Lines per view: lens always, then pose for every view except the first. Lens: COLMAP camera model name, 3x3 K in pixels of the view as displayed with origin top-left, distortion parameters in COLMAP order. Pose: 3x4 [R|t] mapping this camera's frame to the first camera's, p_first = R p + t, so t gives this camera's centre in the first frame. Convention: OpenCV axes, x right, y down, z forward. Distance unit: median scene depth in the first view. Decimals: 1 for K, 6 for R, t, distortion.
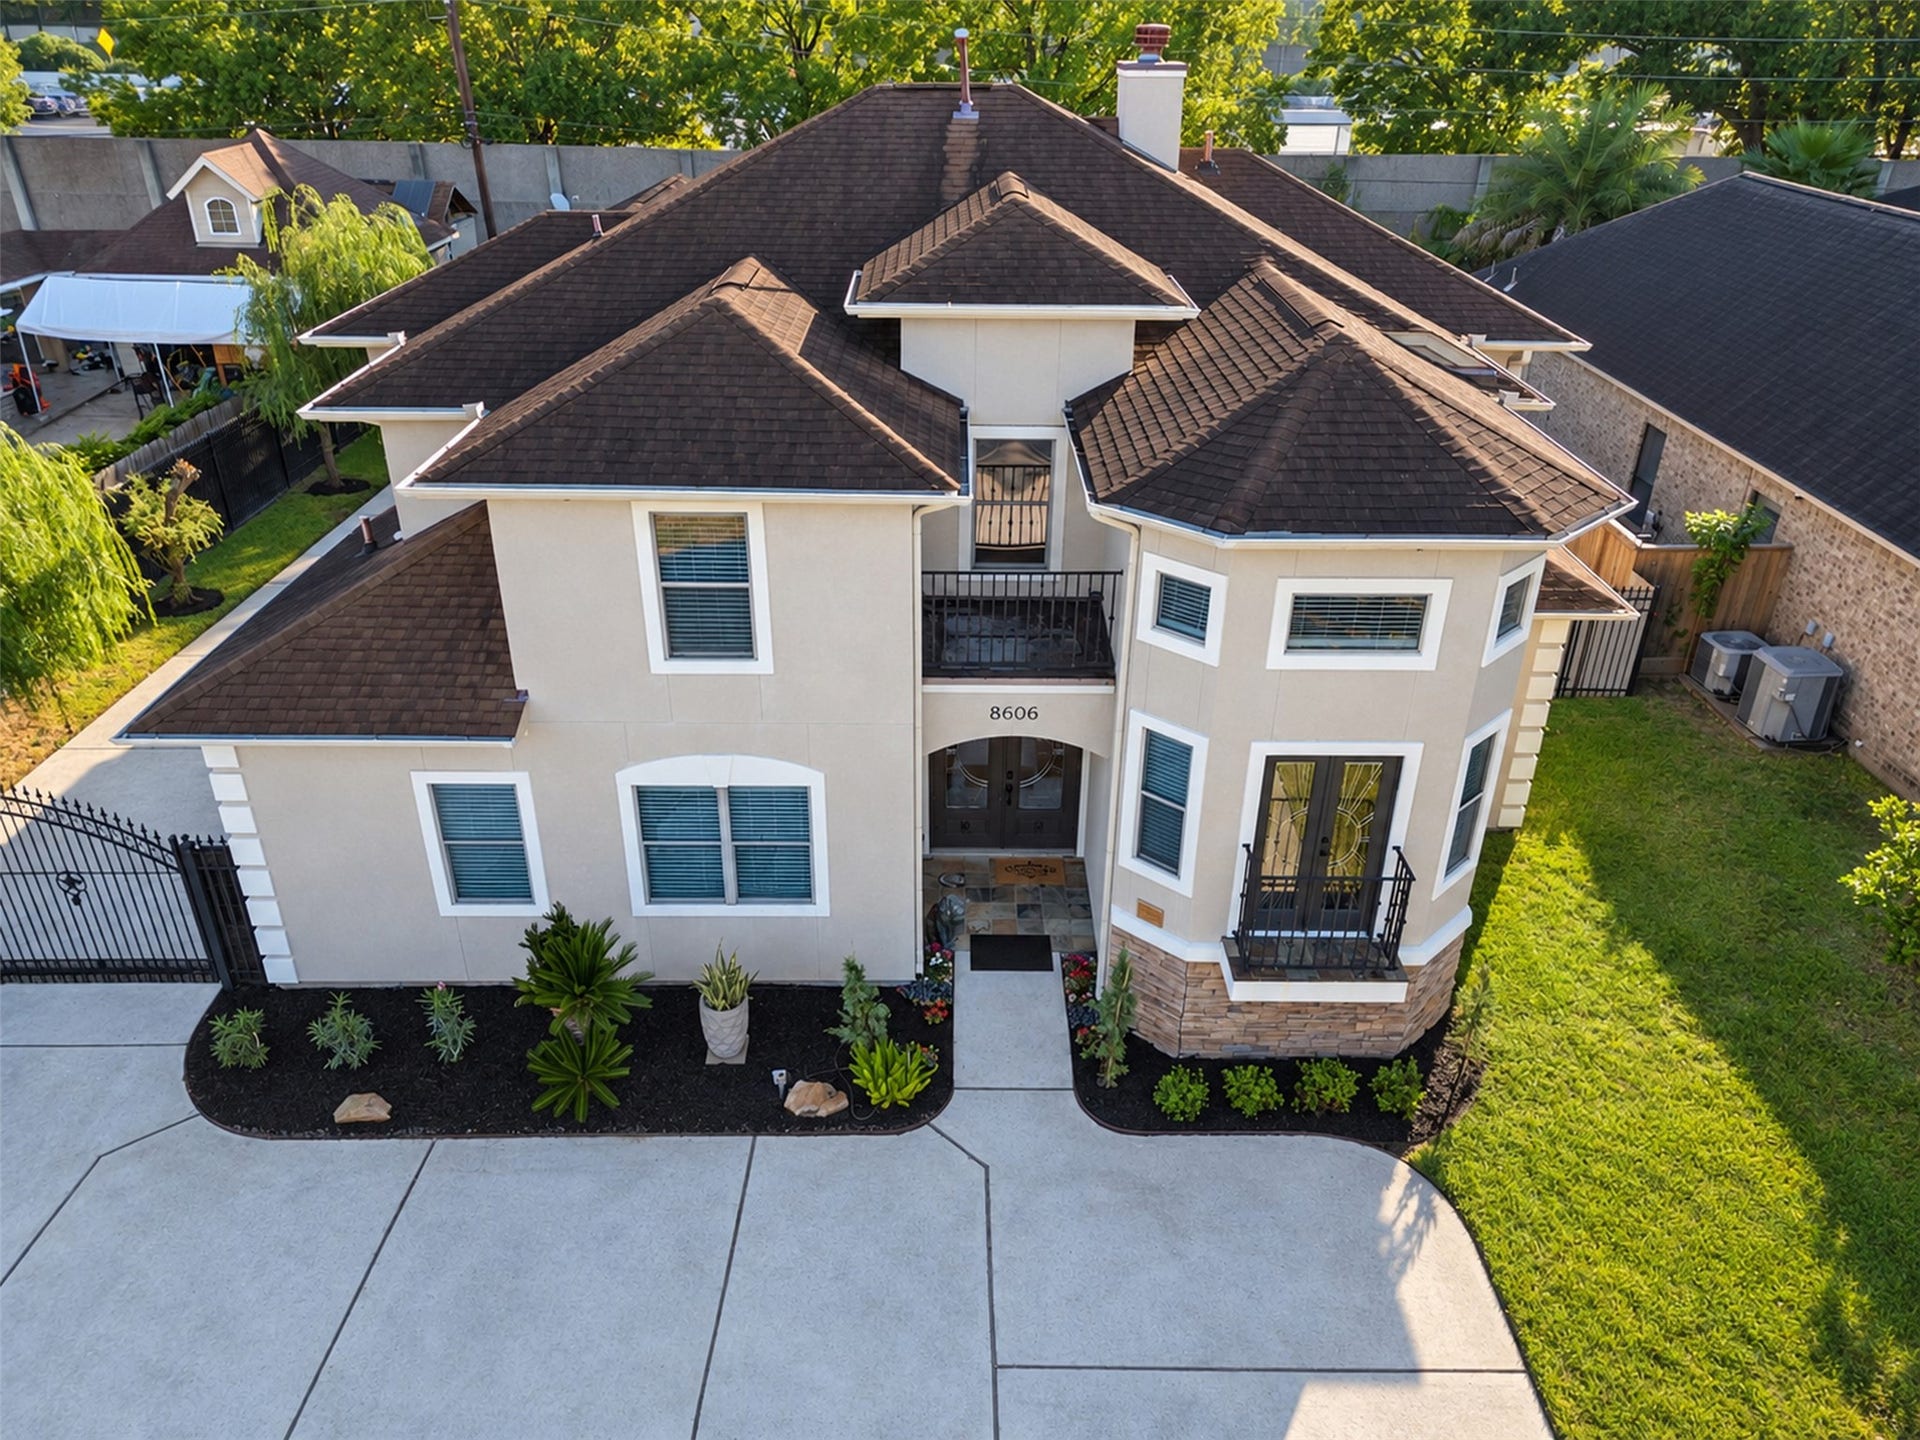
lens RADIAL K [[1344.2, 0, 966.3], [0, 1344.2, 707.6], [0, 0, 1]] dist [0.087056, -0.095014]
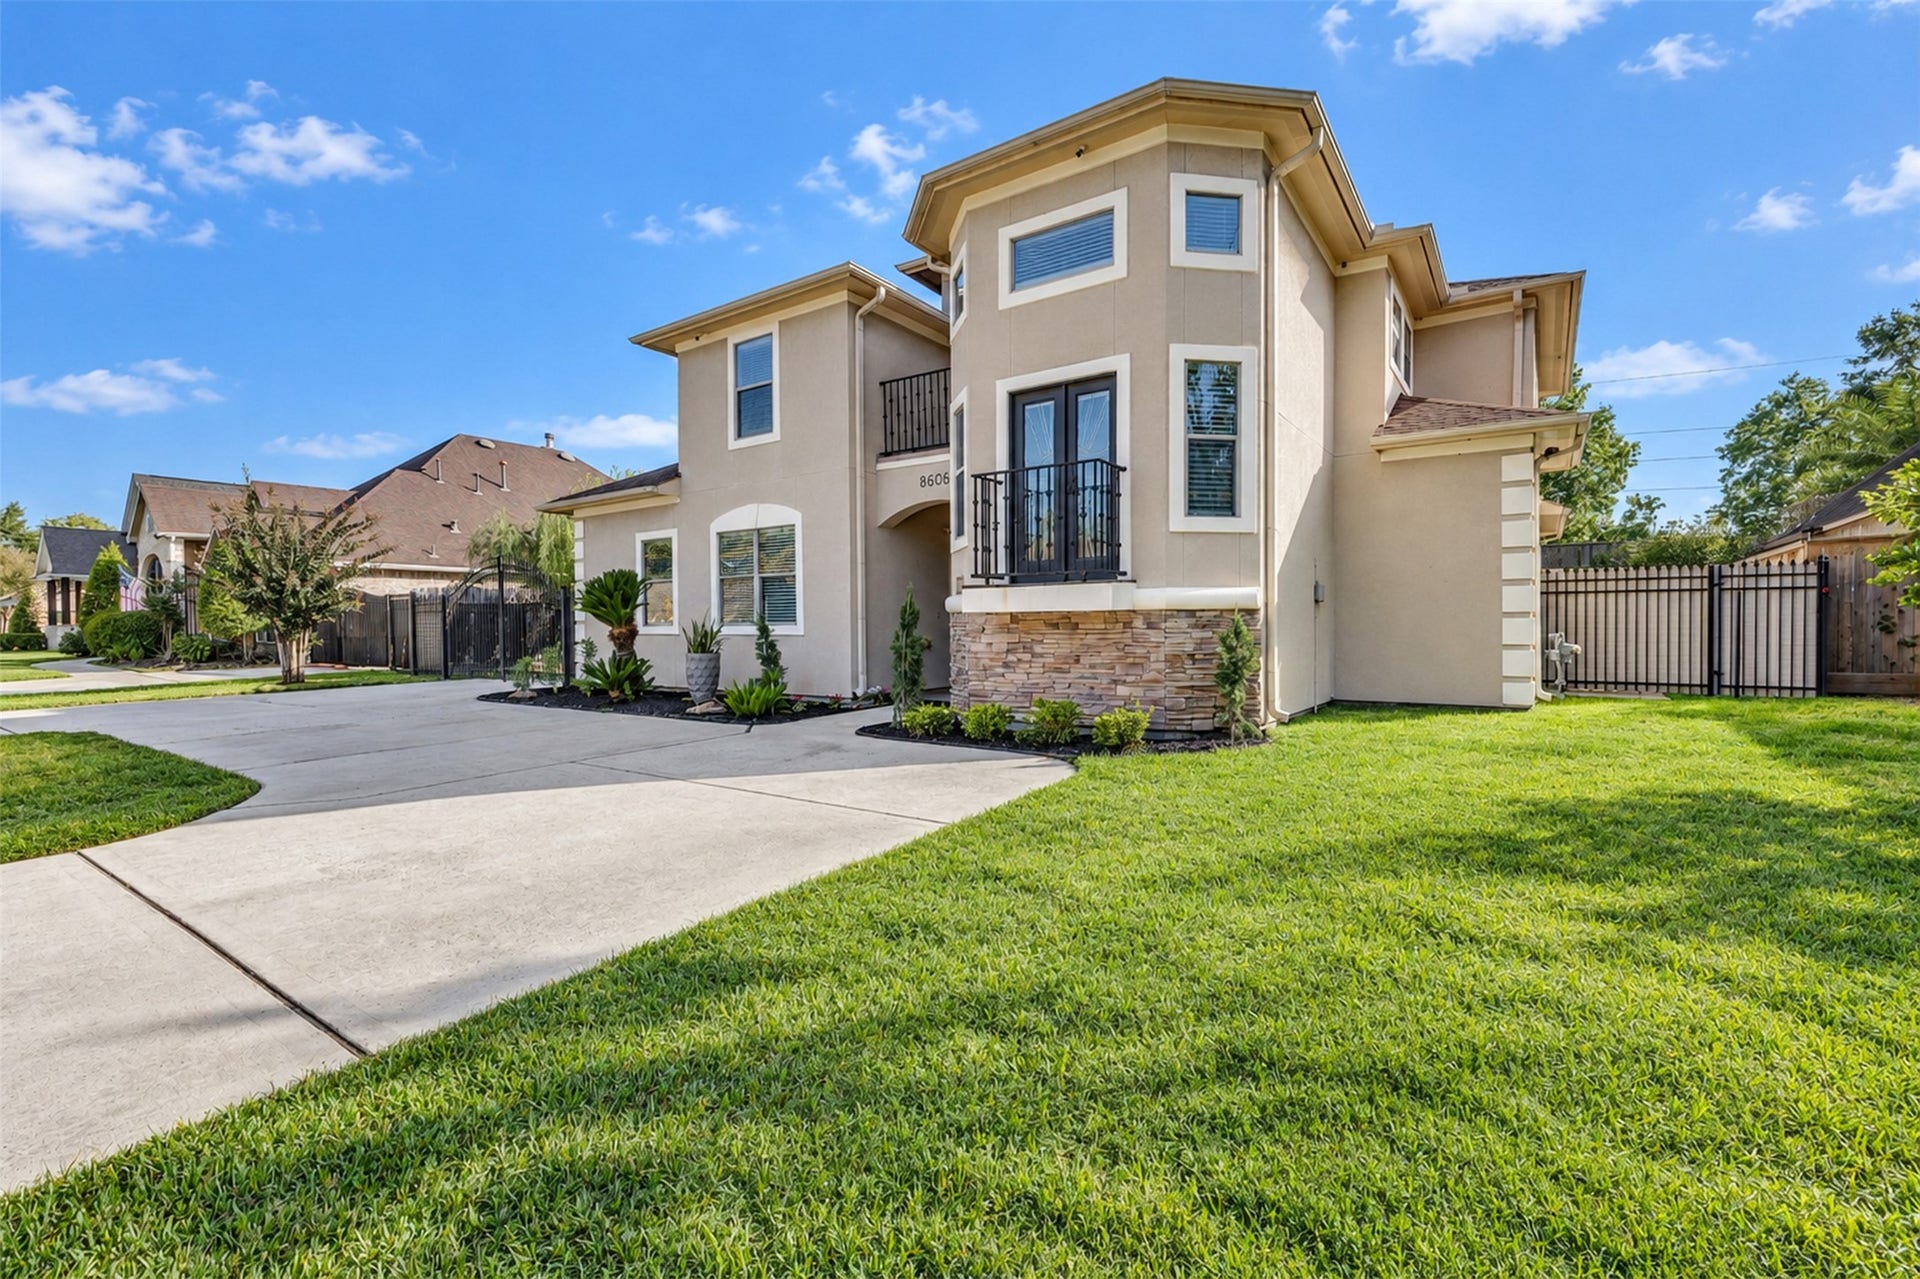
lens RADIAL K [[825.3, 0, 961.4], [0, 825.3, 633.7], [0, 0, 1]] dist [0.010118, -0.000693]
pose [[0.816995, -0.010034, -0.576557, 0.550689], [-0.256837, 0.888865, -0.379412, 0.462801], [0.516289, 0.458059, 0.723621, 0.512123]]
